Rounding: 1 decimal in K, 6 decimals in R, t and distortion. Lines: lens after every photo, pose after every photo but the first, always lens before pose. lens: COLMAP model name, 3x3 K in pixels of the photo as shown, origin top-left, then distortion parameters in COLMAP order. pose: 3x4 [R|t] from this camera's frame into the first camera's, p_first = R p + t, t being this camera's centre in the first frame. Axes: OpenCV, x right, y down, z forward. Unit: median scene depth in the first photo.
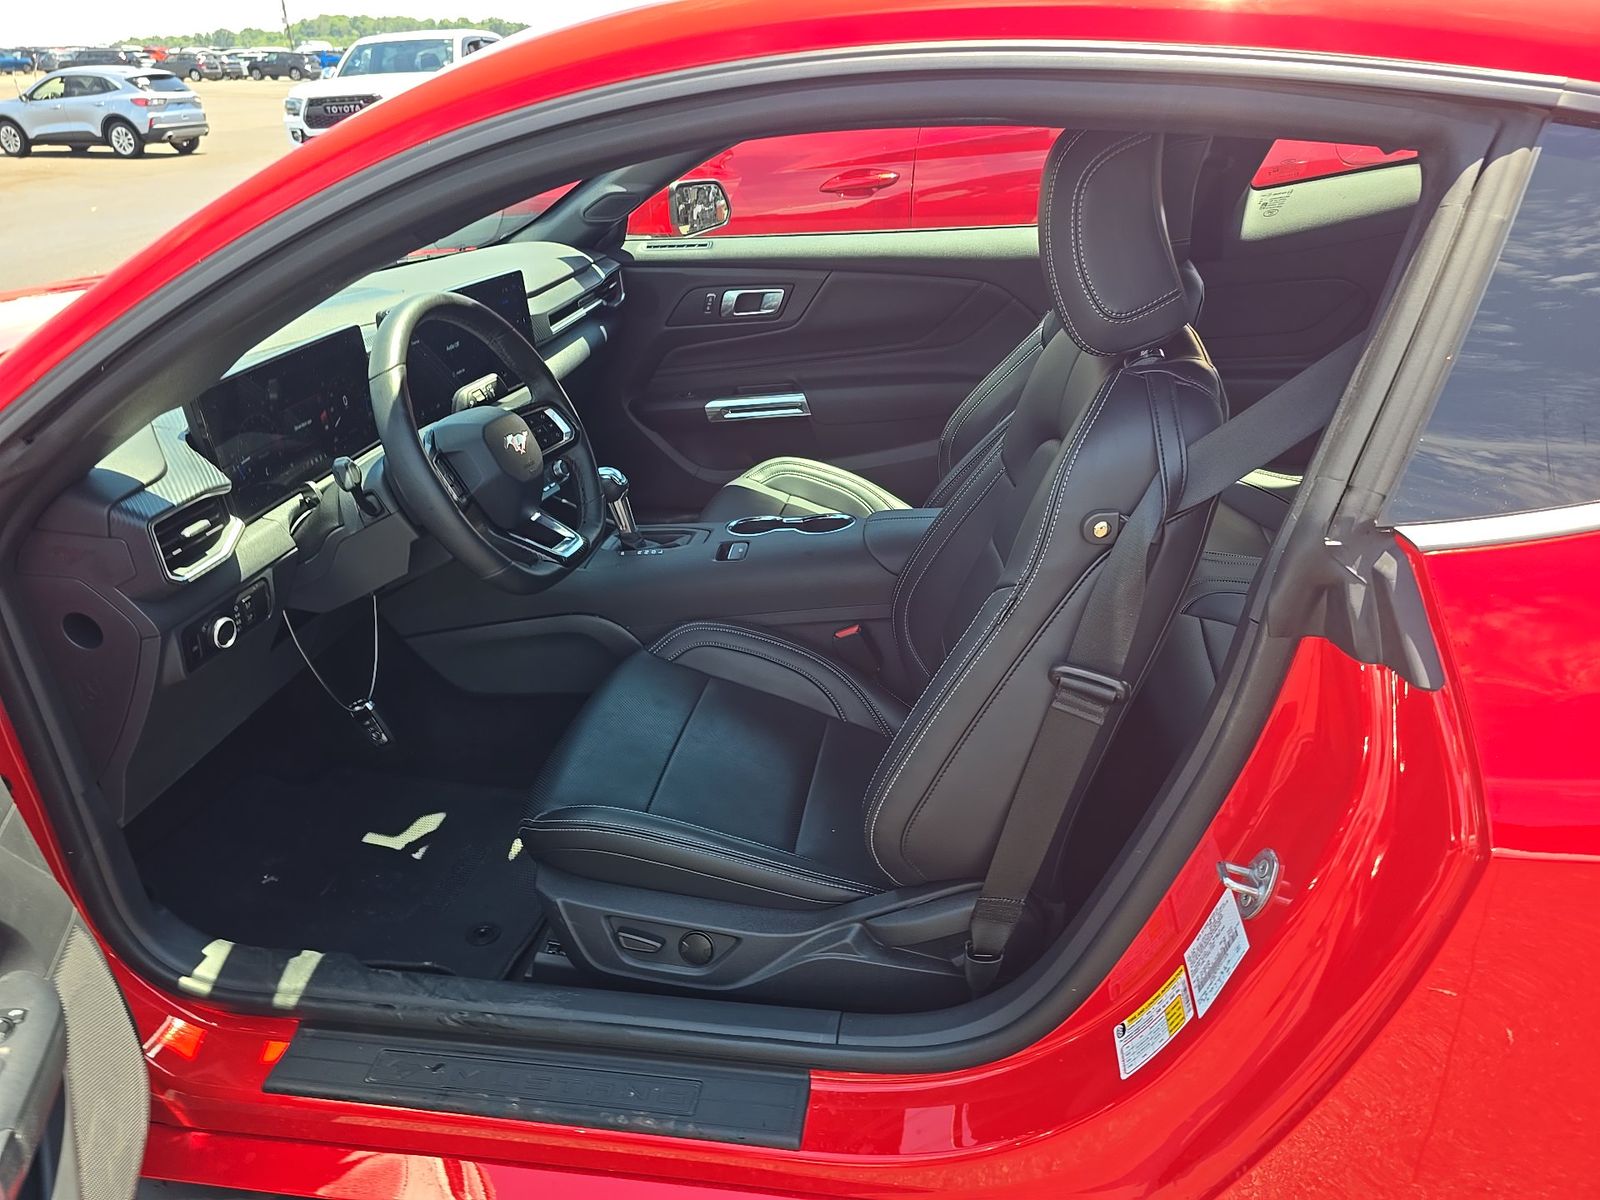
lens RADIAL K [[1104.7, 0, 791.6], [0, 1104.7, 609.3], [0, 0, 1]] dist [0.044850, -0.056687]
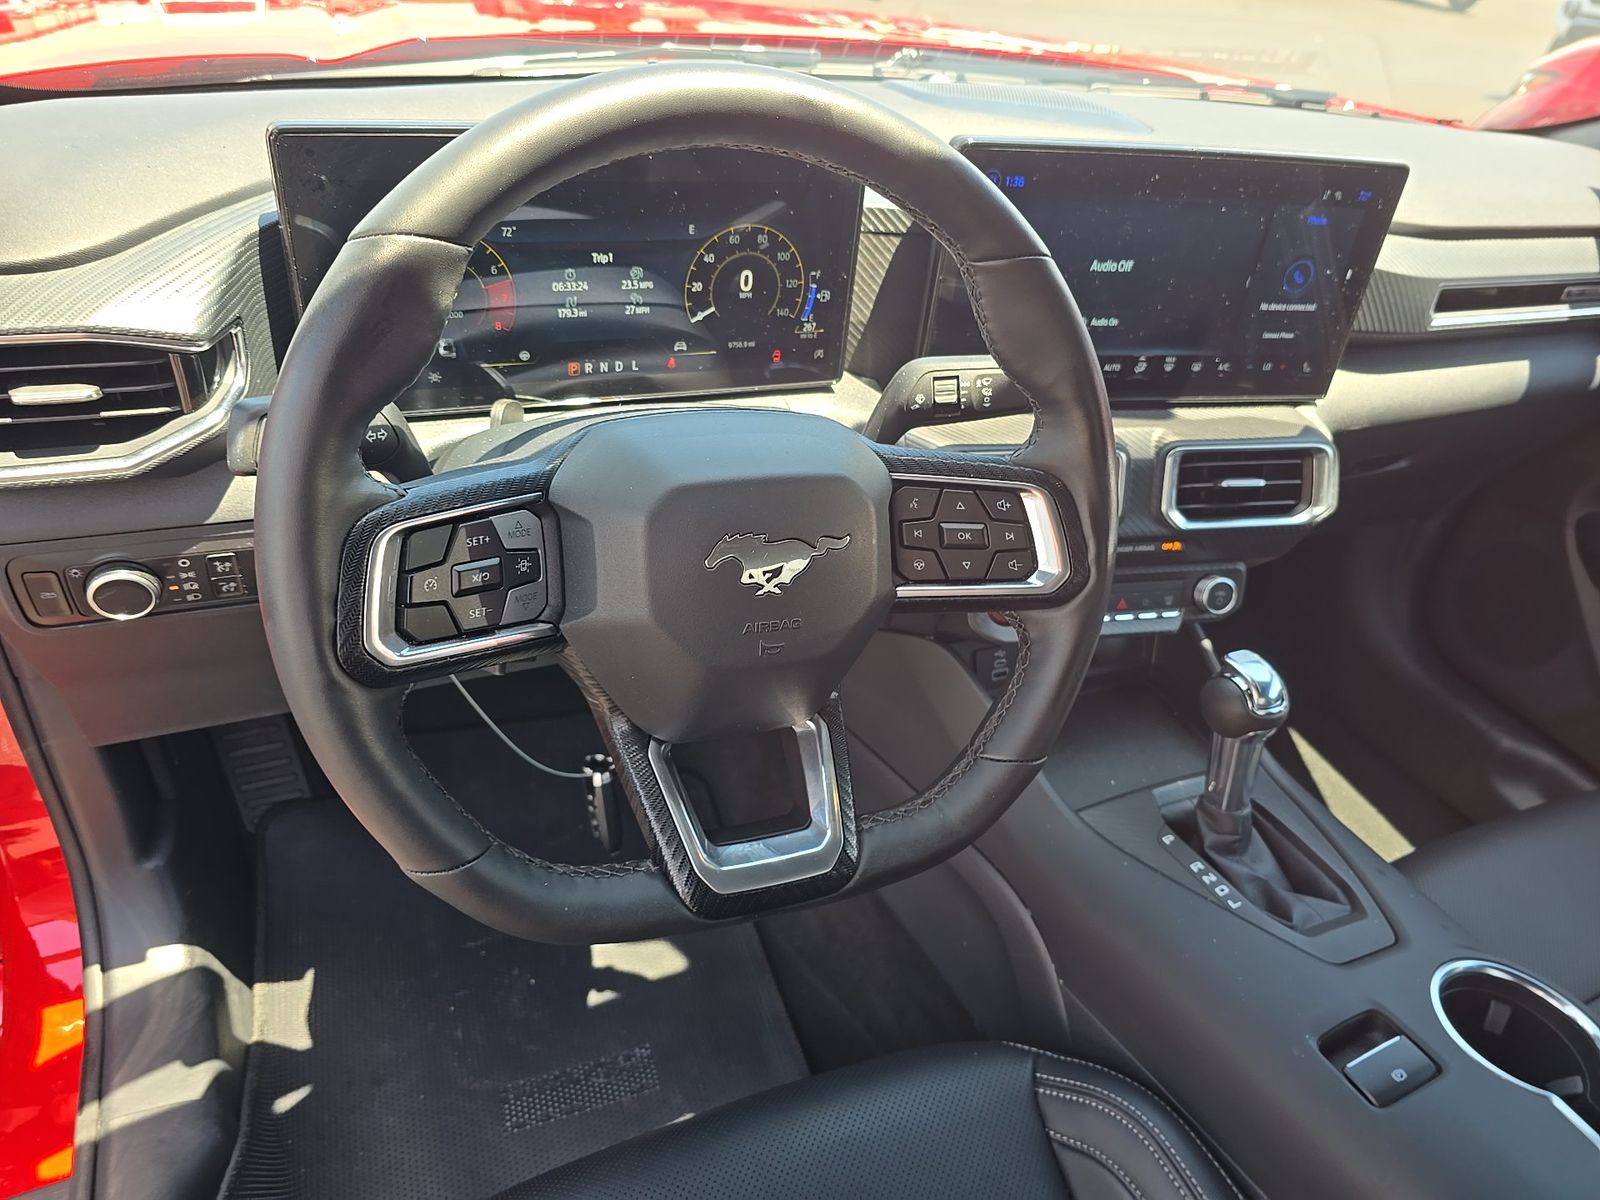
lens RADIAL K [[1104.7, 0, 791.6], [0, 1104.7, 609.3], [0, 0, 1]] dist [0.044850, -0.056687]
pose [[0.551121, 0.558852, -0.619637, -0.013141], [-0.483372, 0.819125, 0.308846, -0.187220], [0.680159, 0.129304, 0.721570, 0.562751]]
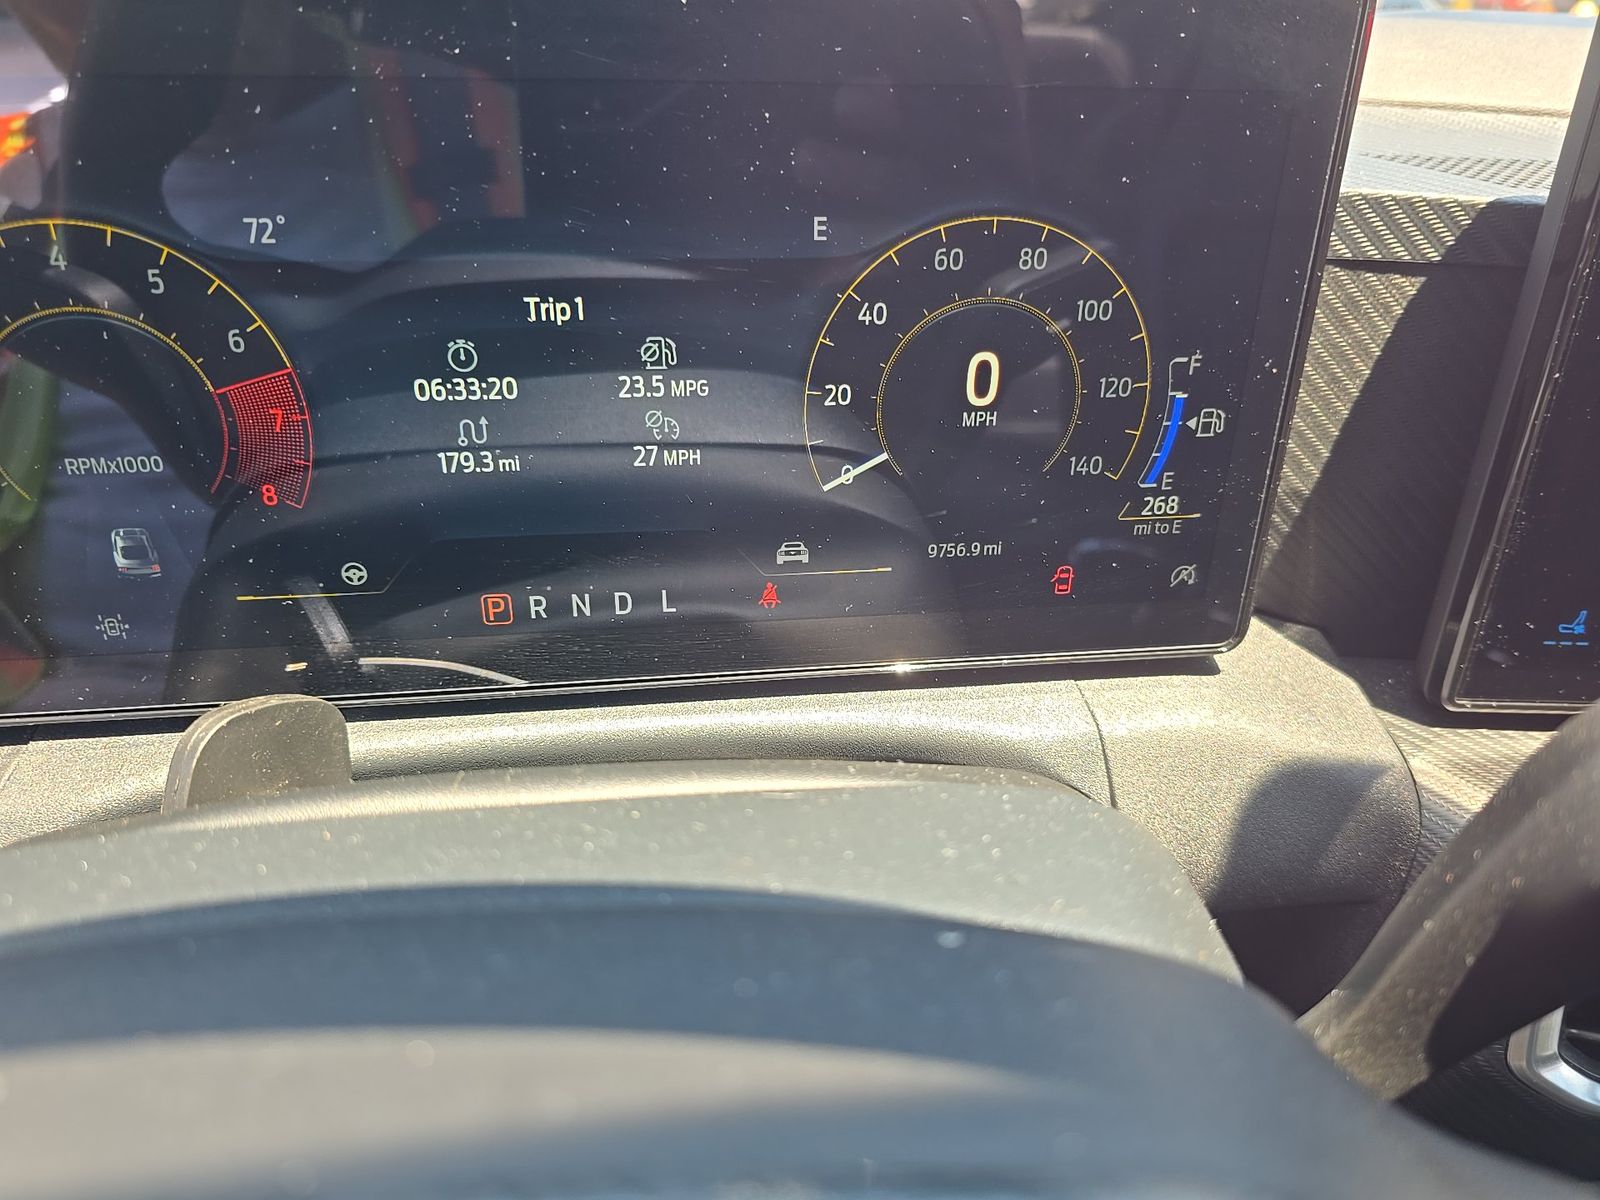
lens RADIAL K [[1104.7, 0, 791.6], [0, 1104.7, 609.3], [0, 0, 1]] dist [0.044850, -0.056687]
pose [[0.322723, 0.489679, -0.809978, -0.208968], [-0.449159, 0.832503, 0.324337, -0.164046], [0.833130, 0.259138, 0.488612, 0.737761]]
